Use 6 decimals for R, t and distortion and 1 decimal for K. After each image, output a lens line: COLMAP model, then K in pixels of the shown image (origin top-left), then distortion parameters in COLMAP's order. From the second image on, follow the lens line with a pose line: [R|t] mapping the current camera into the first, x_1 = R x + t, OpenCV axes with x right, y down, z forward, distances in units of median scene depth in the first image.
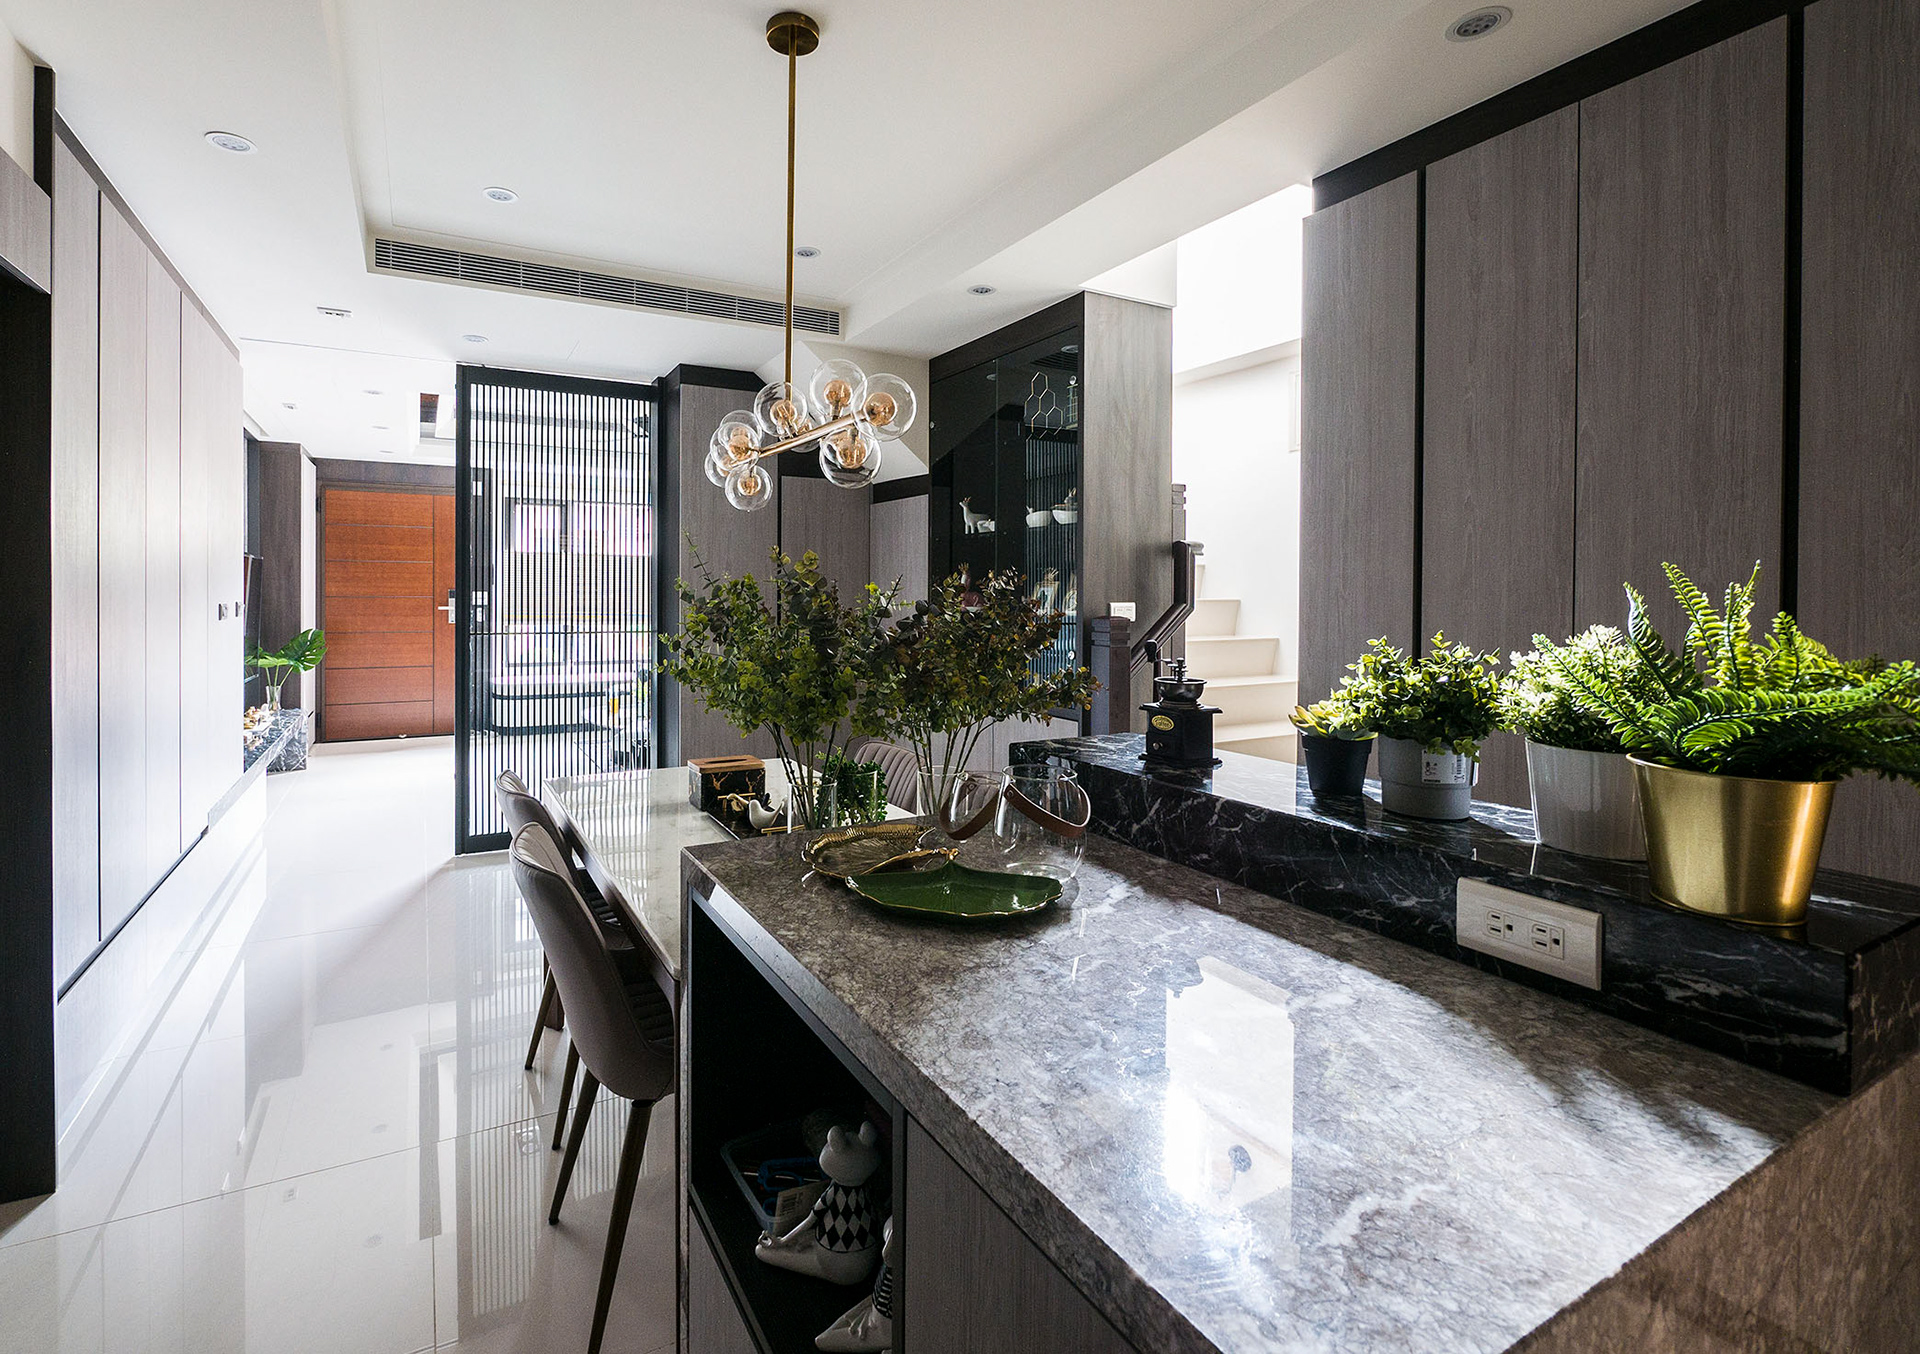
lens RADIAL K [[923.3, 0, 958.7], [0, 923.3, 599.0], [0, 0, 1]] dist [-0.005878, 0.001333]
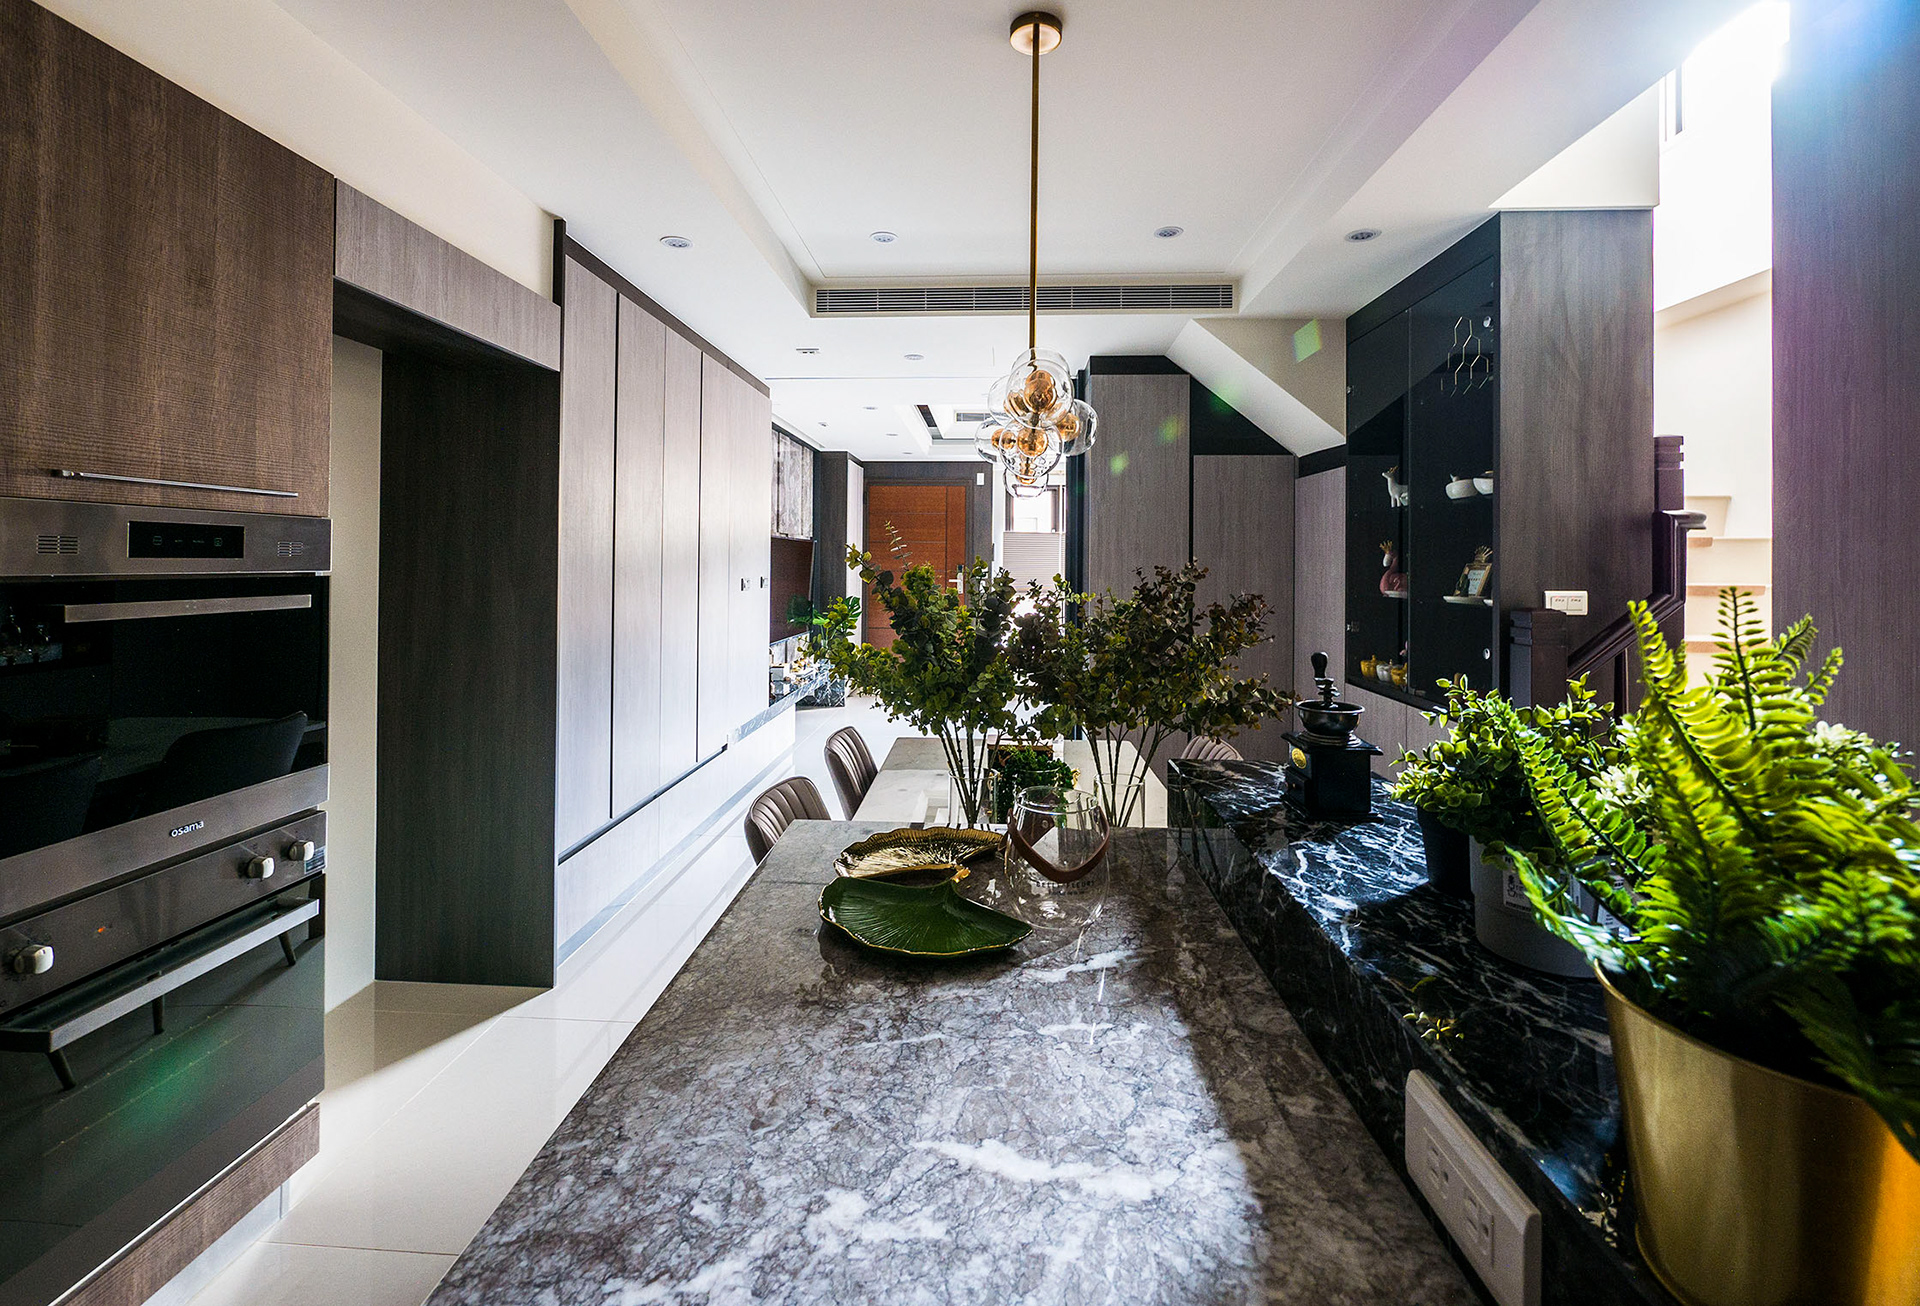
lens RADIAL K [[887.7, 0, 957.2], [0, 887.7, 550.9], [0, 0, 1]] dist [-0.009088, 0.000339]
pose [[0.837774, -0.002448, -0.546012, 0.187145], [-0.010177, 0.999746, -0.020096, -0.012382], [0.545923, 0.022393, 0.837536, 0.094318]]
